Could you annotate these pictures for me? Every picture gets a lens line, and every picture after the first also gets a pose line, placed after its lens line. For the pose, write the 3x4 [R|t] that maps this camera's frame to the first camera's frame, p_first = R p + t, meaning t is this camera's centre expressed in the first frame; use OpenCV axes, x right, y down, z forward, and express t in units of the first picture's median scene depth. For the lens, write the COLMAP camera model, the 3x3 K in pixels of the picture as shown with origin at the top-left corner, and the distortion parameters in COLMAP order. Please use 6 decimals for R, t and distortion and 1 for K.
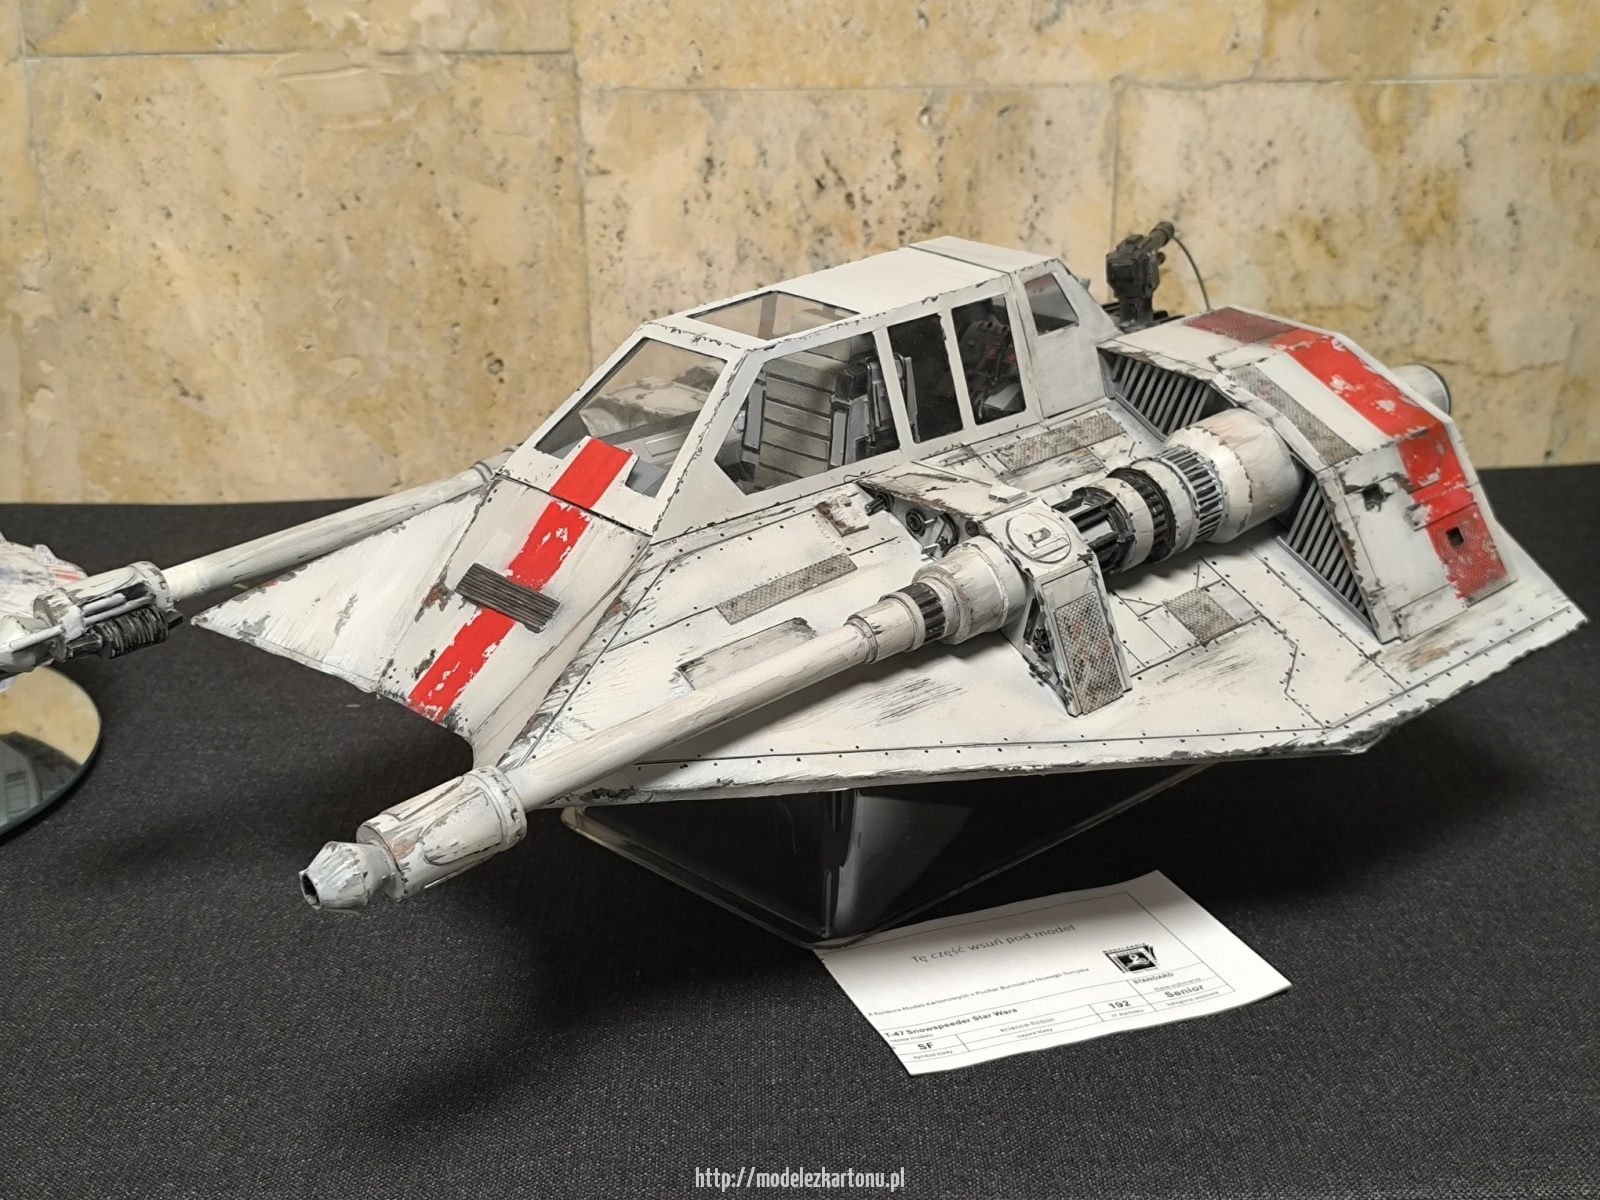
lens RADIAL K [[2247.6, 0, 800.0], [0, 2247.6, 600.0], [0, 0, 1]] dist [0.135932, -0.525817]
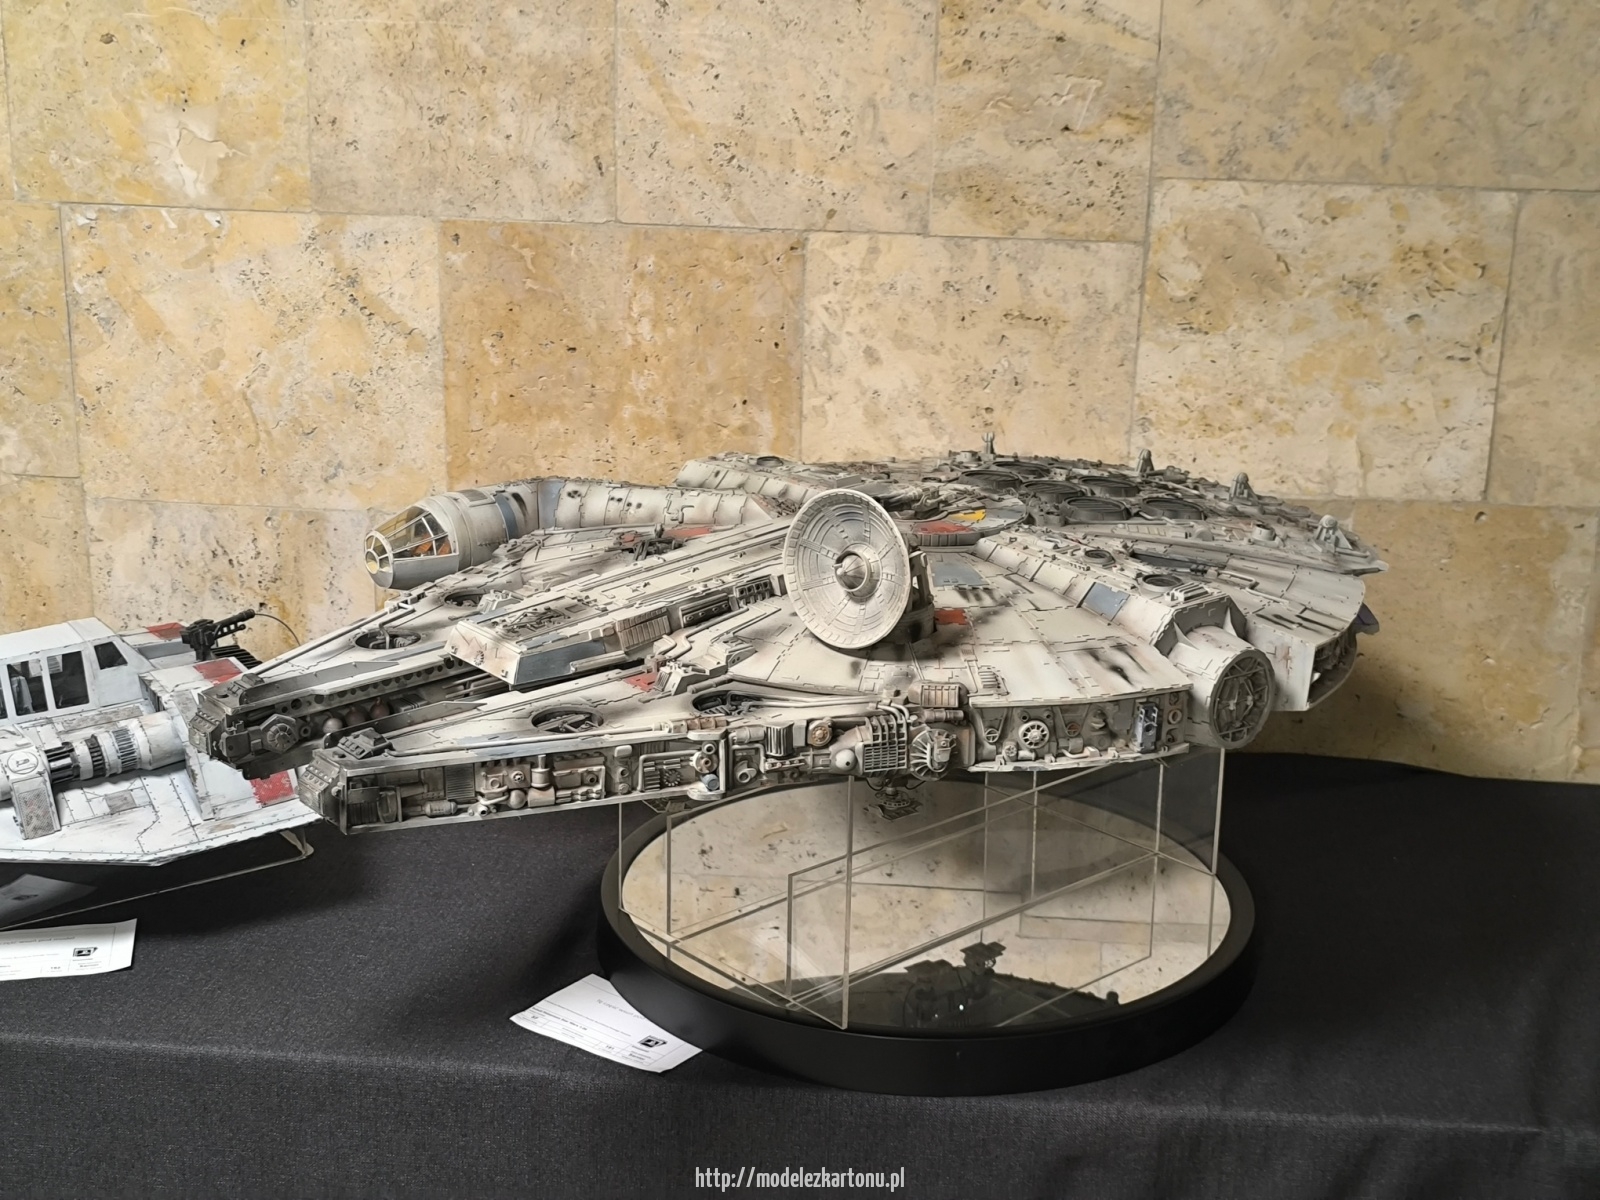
lens RADIAL K [[2247.6, 0, 800.0], [0, 2247.6, 600.0], [0, 0, 1]] dist [0.135932, -0.525817]
pose [[0.989204, 0.067866, -0.129886, 0.729726], [-0.077227, 0.994662, -0.068441, -0.058971], [0.124548, 0.077733, 0.989164, -0.762816]]
